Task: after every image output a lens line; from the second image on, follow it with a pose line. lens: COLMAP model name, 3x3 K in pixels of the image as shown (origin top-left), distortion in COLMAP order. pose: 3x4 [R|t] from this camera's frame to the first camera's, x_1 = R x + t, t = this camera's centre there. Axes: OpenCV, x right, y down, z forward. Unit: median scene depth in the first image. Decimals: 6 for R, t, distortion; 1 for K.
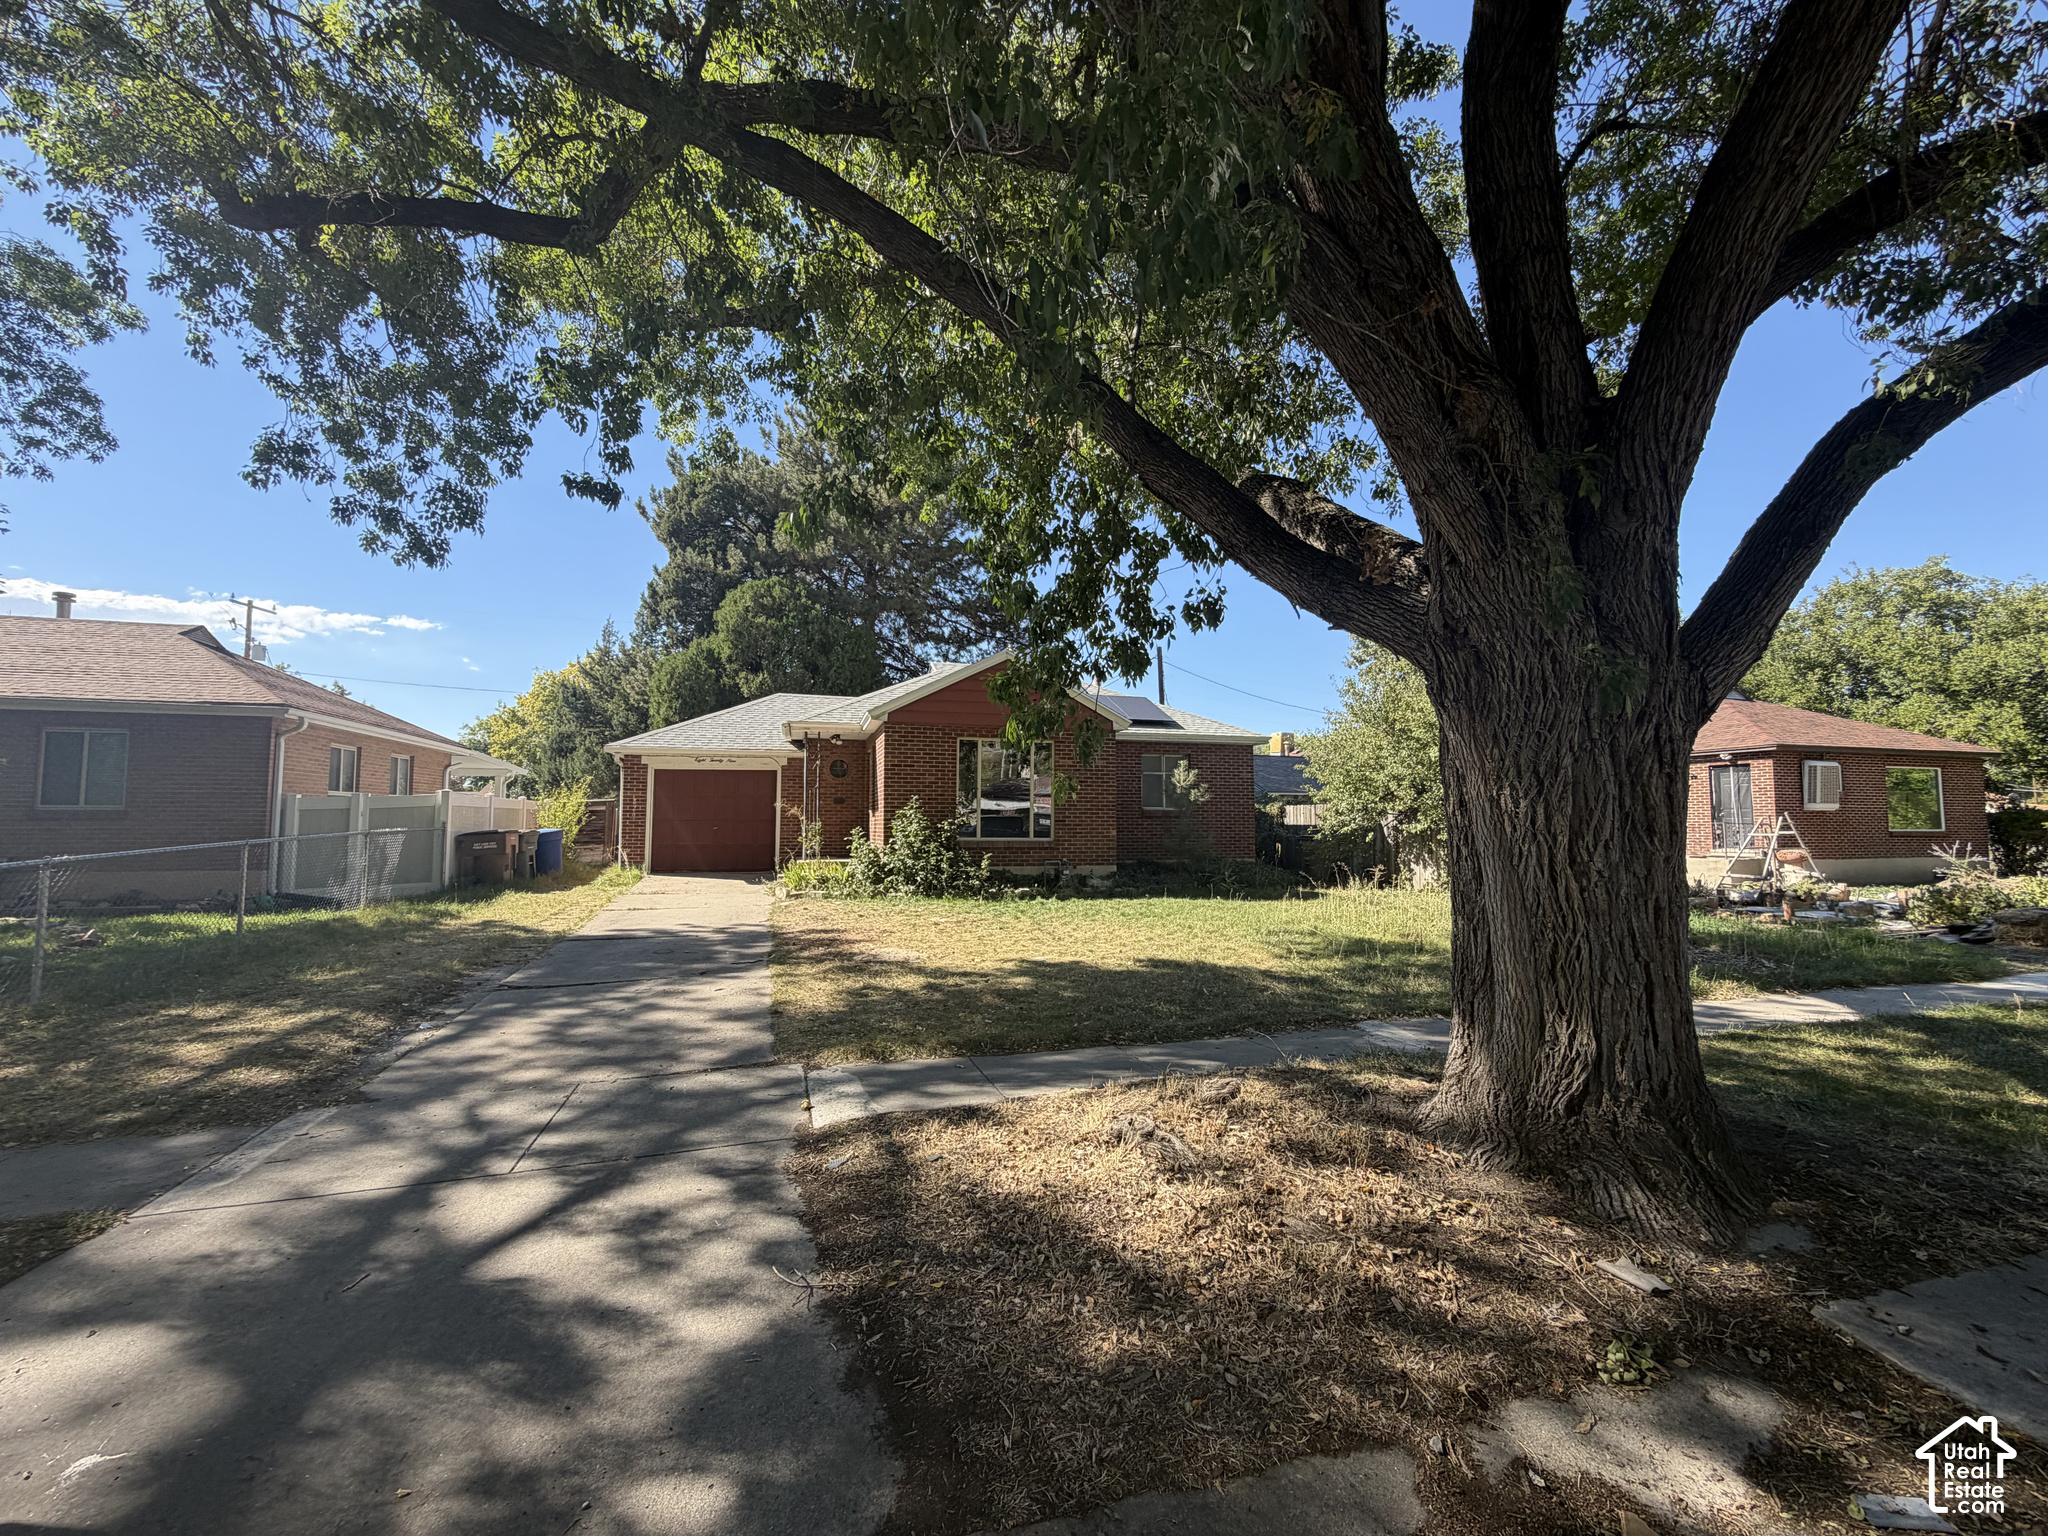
lens RADIAL K [[818.3, 0, 1016.3], [0, 818.3, 778.6], [0, 0, 1]] dist [0.013495, -0.003202]
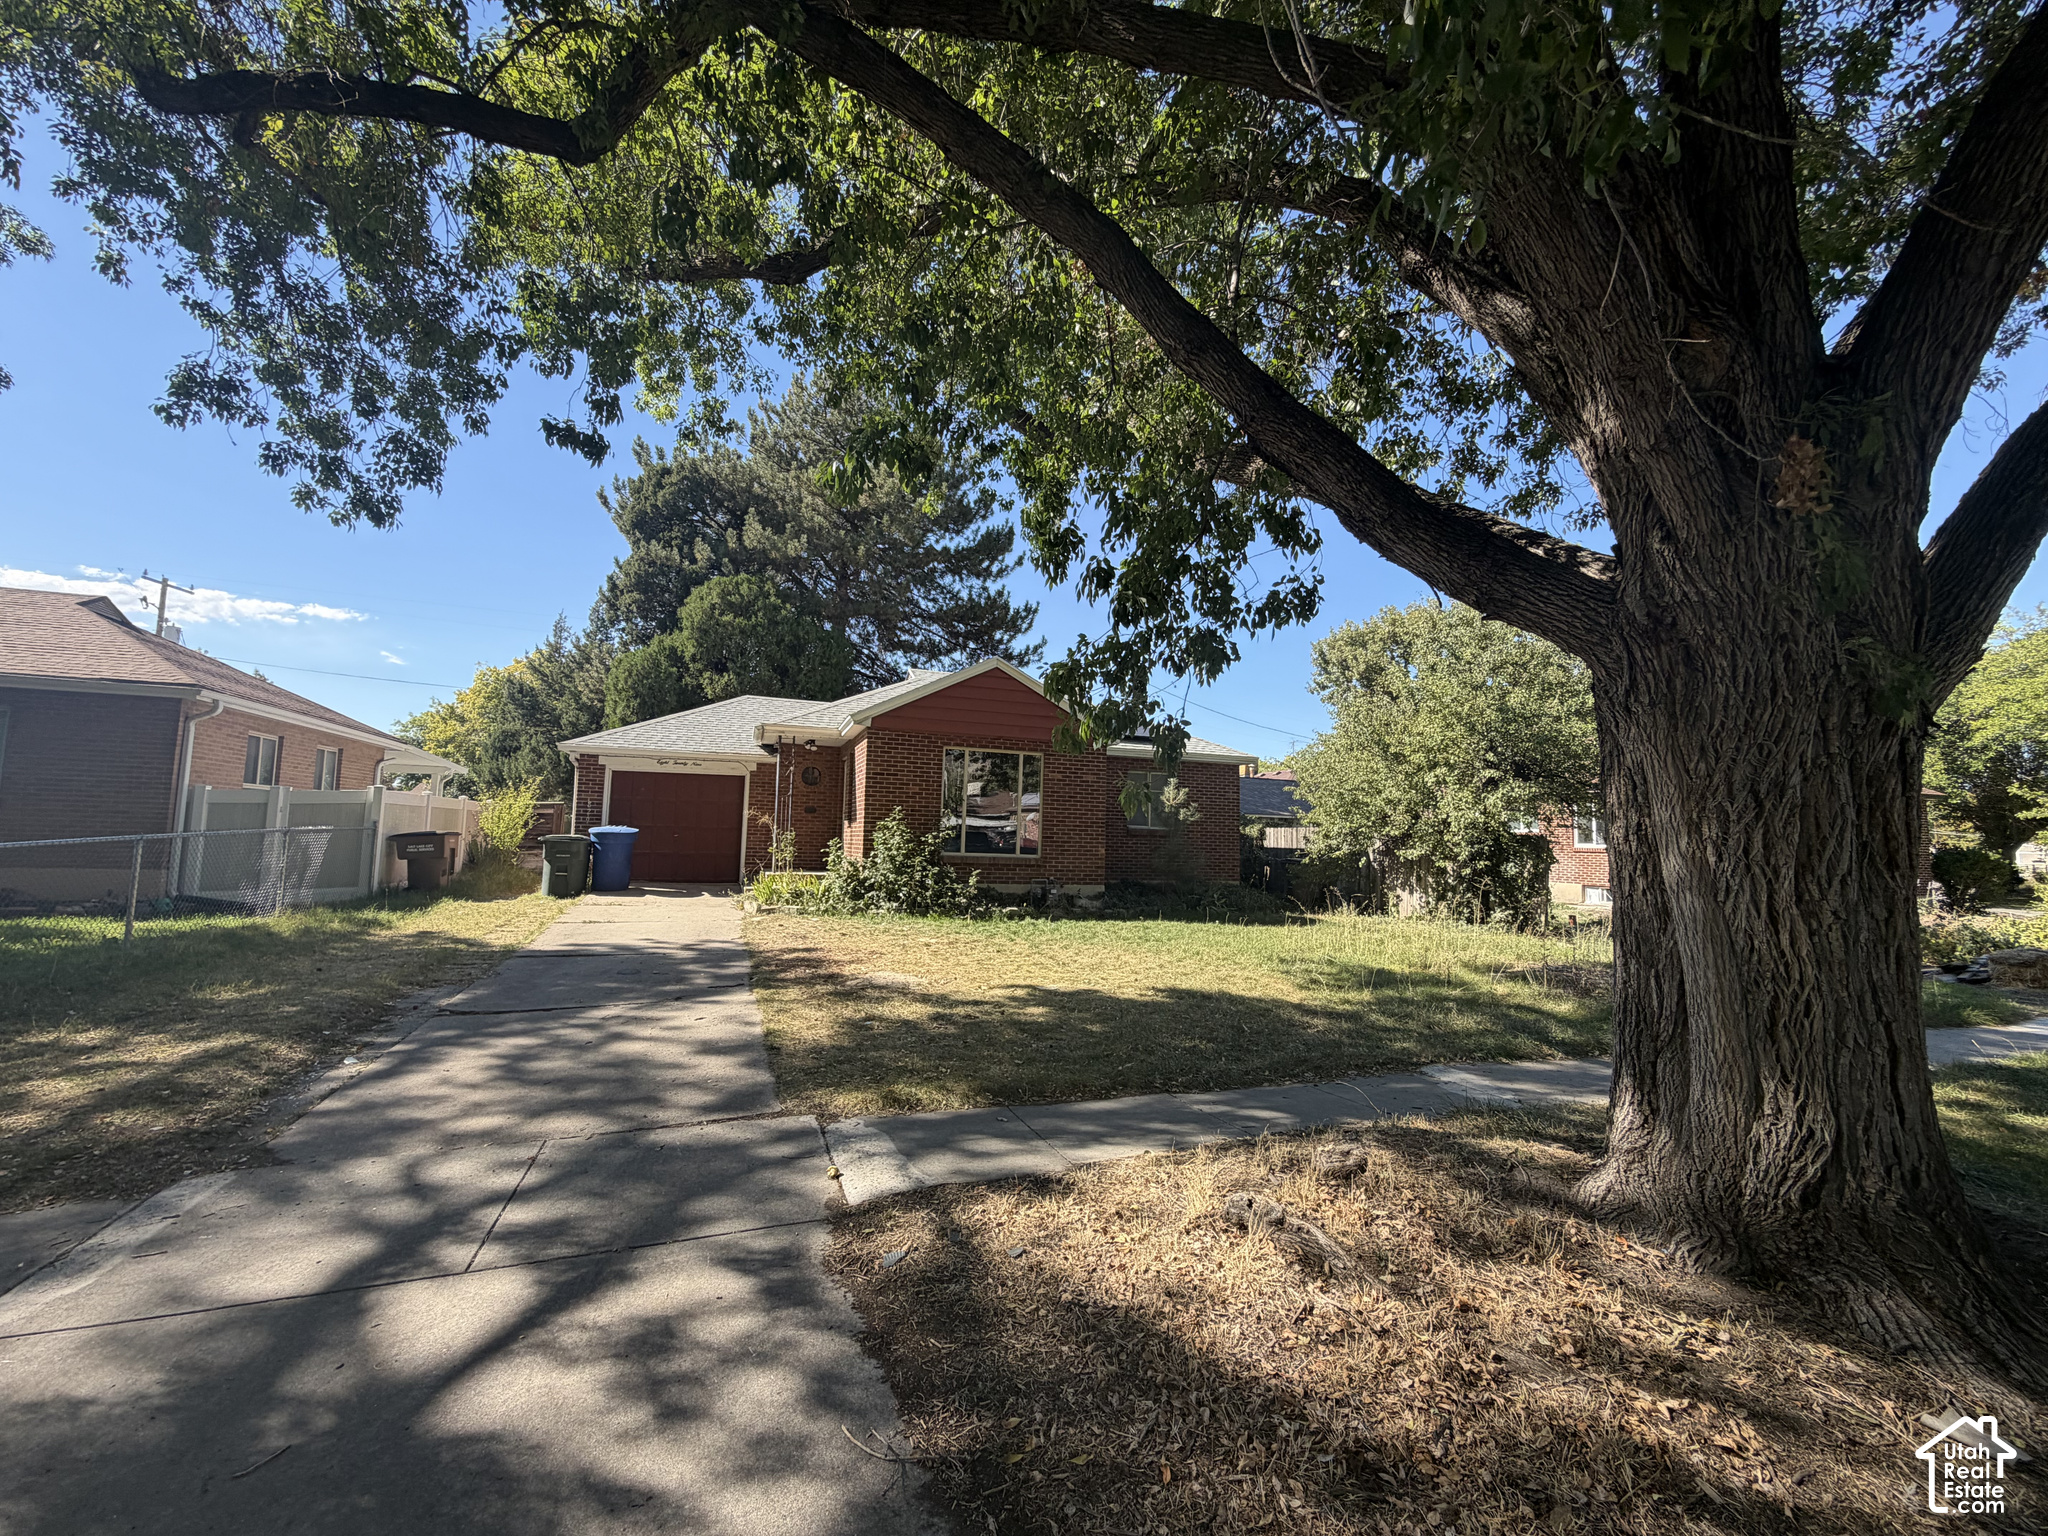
lens RADIAL K [[818.3, 0, 1015.0], [0, 818.3, 782.7], [0, 0, 1]] dist [0.013495, -0.003202]
pose [[0.997985, 0.030160, 0.055832, -0.070266], [-0.029302, 0.999441, -0.016112, 0.007823], [-0.056287, 0.014443, 0.998310, 0.083703]]
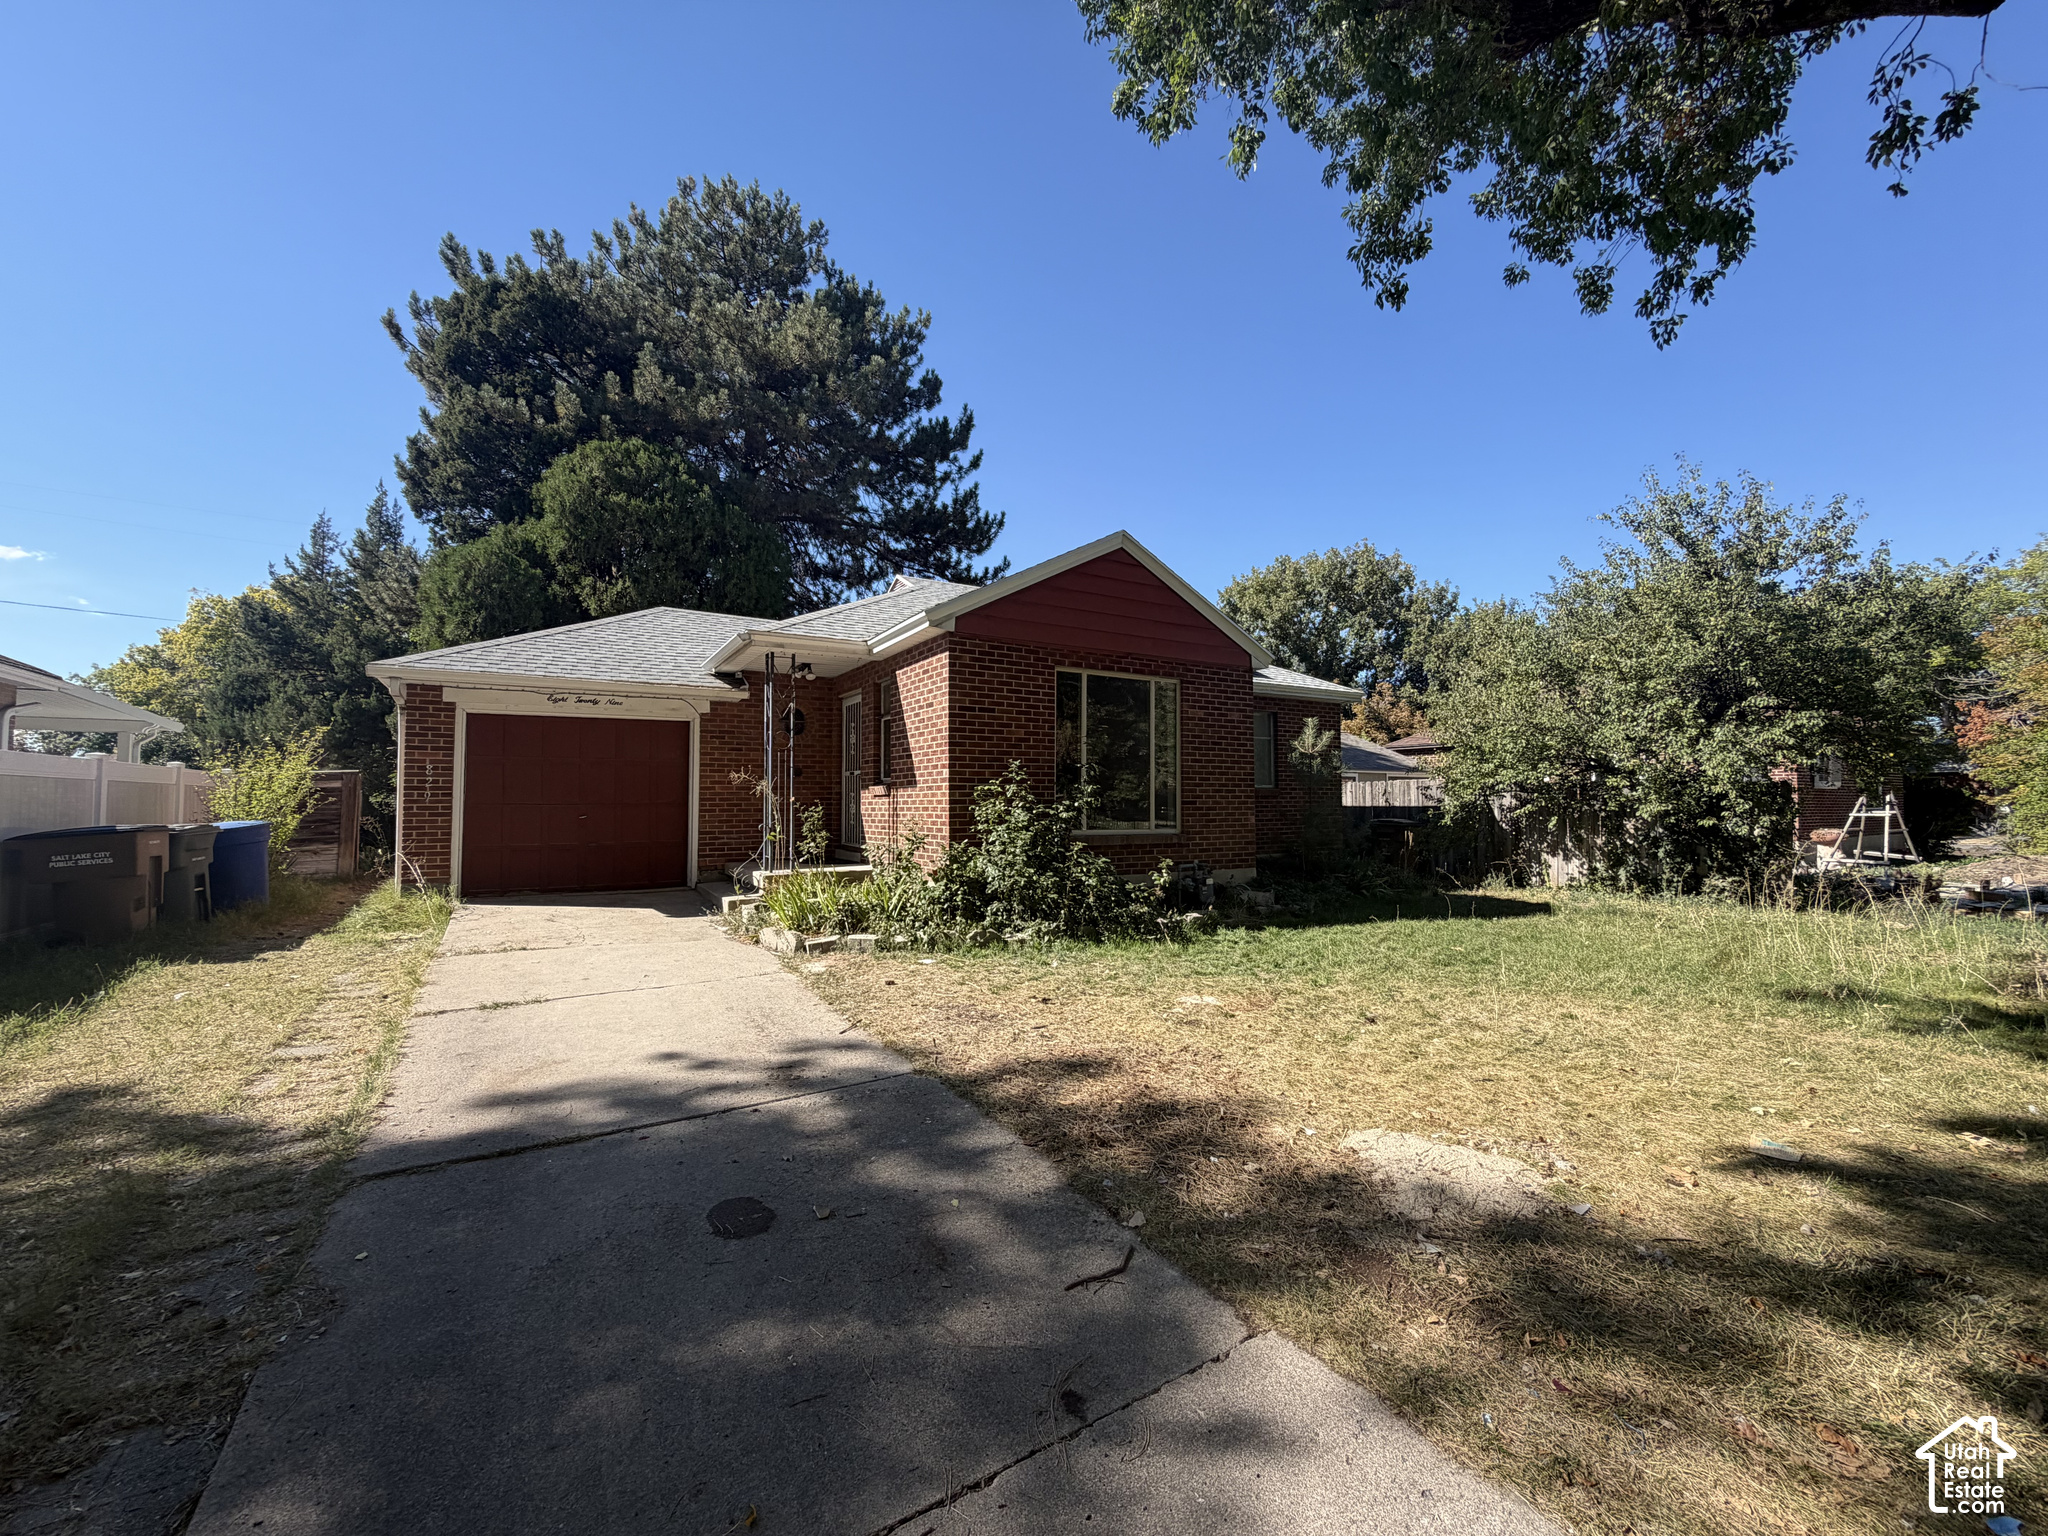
lens RADIAL K [[818.3, 0, 1016.6], [0, 818.3, 775.8], [0, 0, 1]] dist [0.013495, -0.003202]
pose [[0.967198, 0.004958, 0.253975, -0.437944], [-0.010008, 0.999777, 0.018595, 0.033837], [-0.253826, -0.020527, 0.967032, 0.715911]]
